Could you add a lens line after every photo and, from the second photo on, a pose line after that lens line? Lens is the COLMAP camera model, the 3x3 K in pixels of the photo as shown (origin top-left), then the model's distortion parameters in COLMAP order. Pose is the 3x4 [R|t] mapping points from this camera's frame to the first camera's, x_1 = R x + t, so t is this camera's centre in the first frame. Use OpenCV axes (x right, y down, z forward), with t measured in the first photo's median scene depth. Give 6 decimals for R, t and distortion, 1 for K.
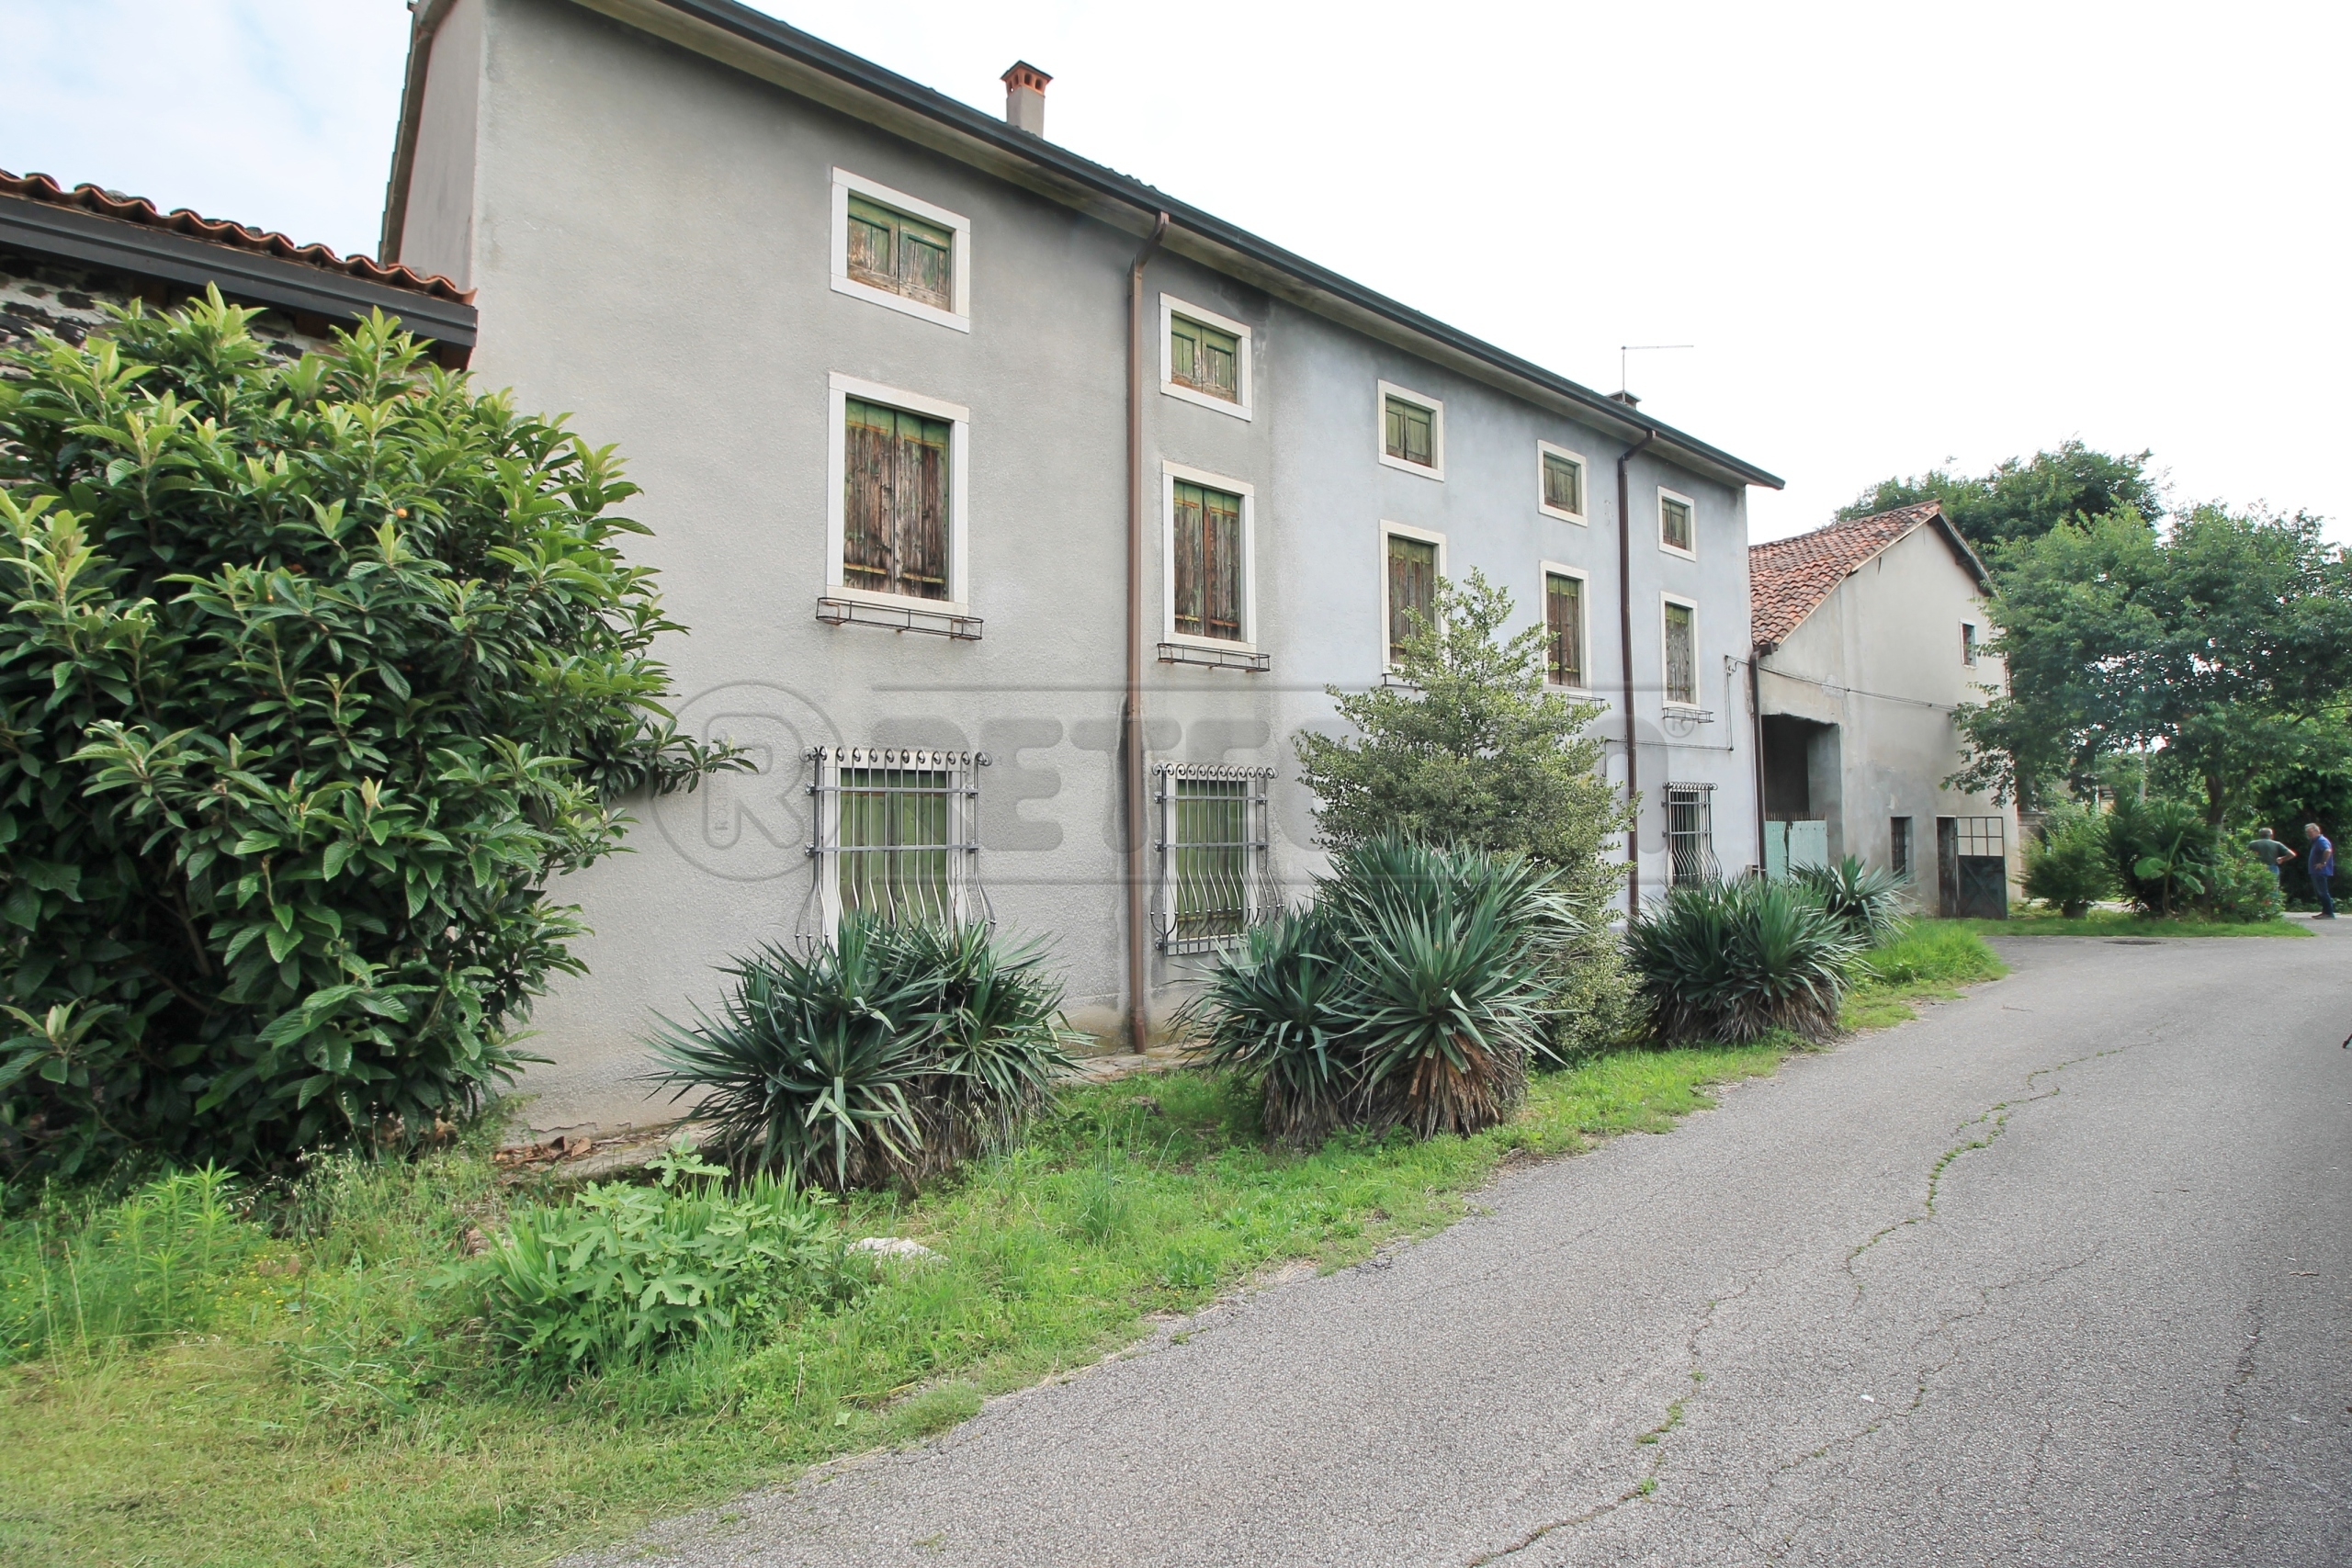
lens RADIAL K [[1100.4, 0, 1176.6], [0, 1100.4, 766.8], [0, 0, 1]] dist [-0.001329, -0.012445]
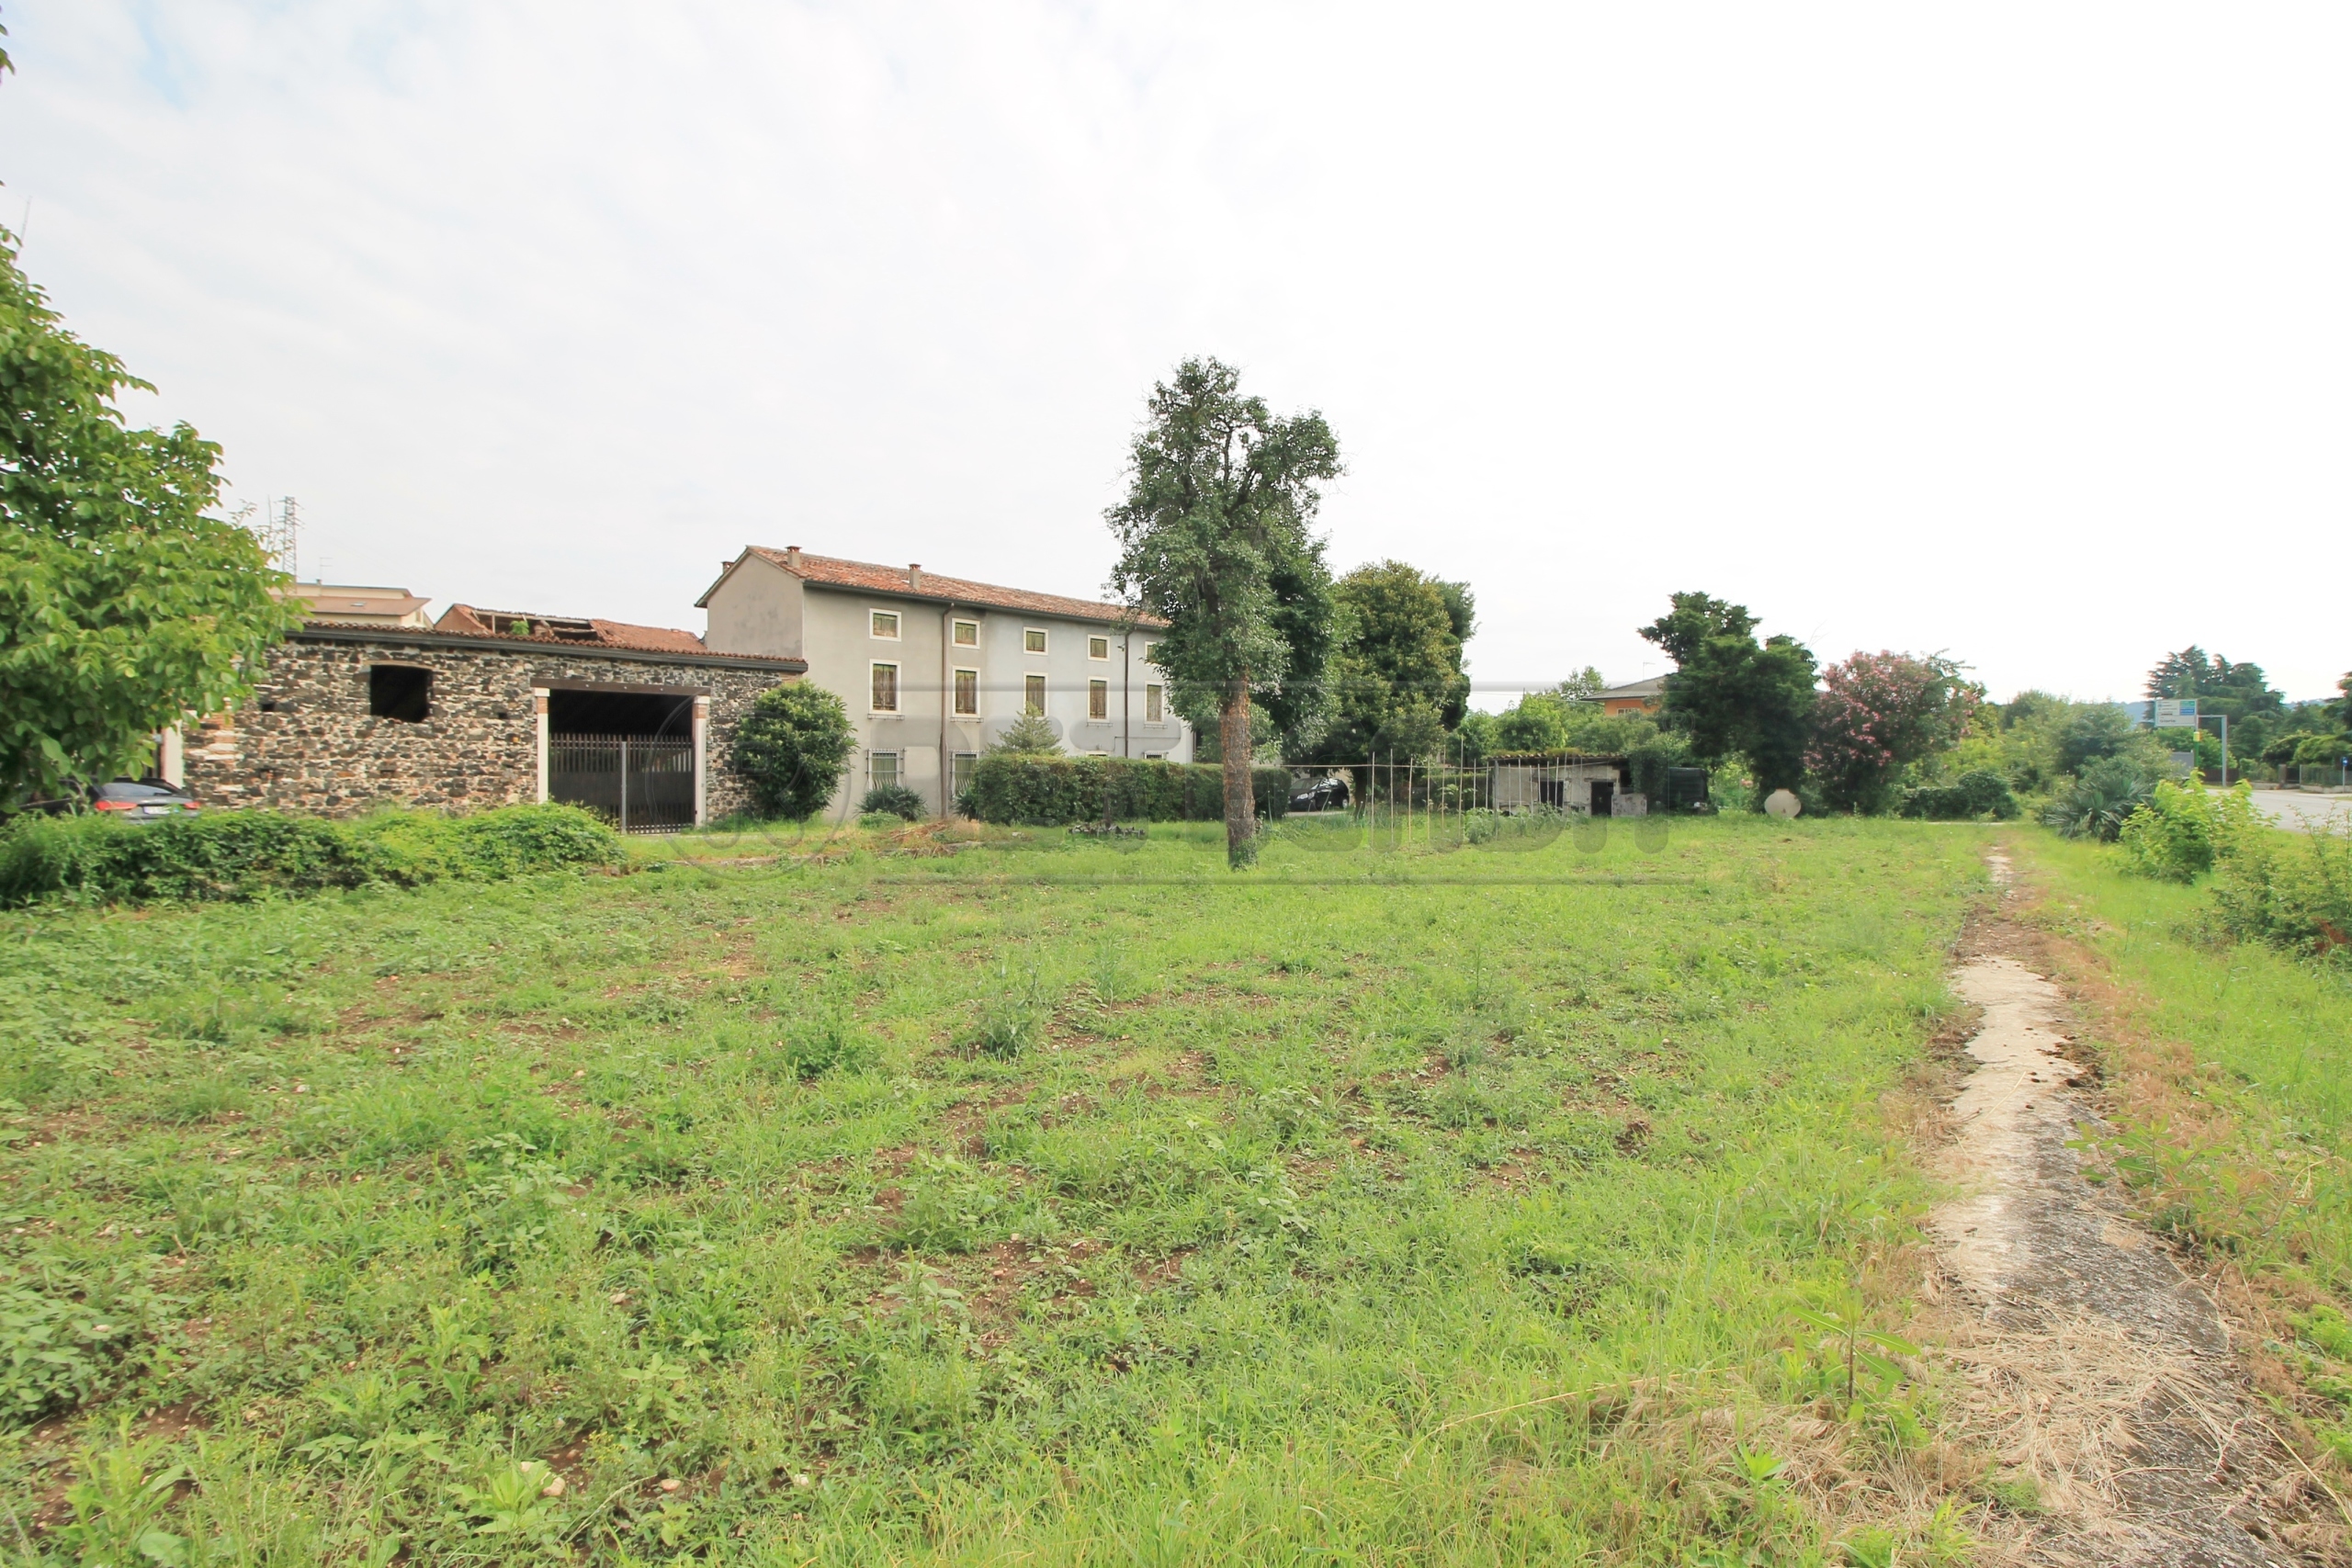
lens RADIAL K [[1100.4, 0, 1176.6], [0, 1100.4, 766.8], [0, 0, 1]] dist [-0.001329, -0.012445]
pose [[0.990206, 0.007683, 0.139399, 0.243174], [-0.016536, 0.997911, 0.062458, -0.206218], [-0.138628, -0.064152, 0.988265, -3.050420]]
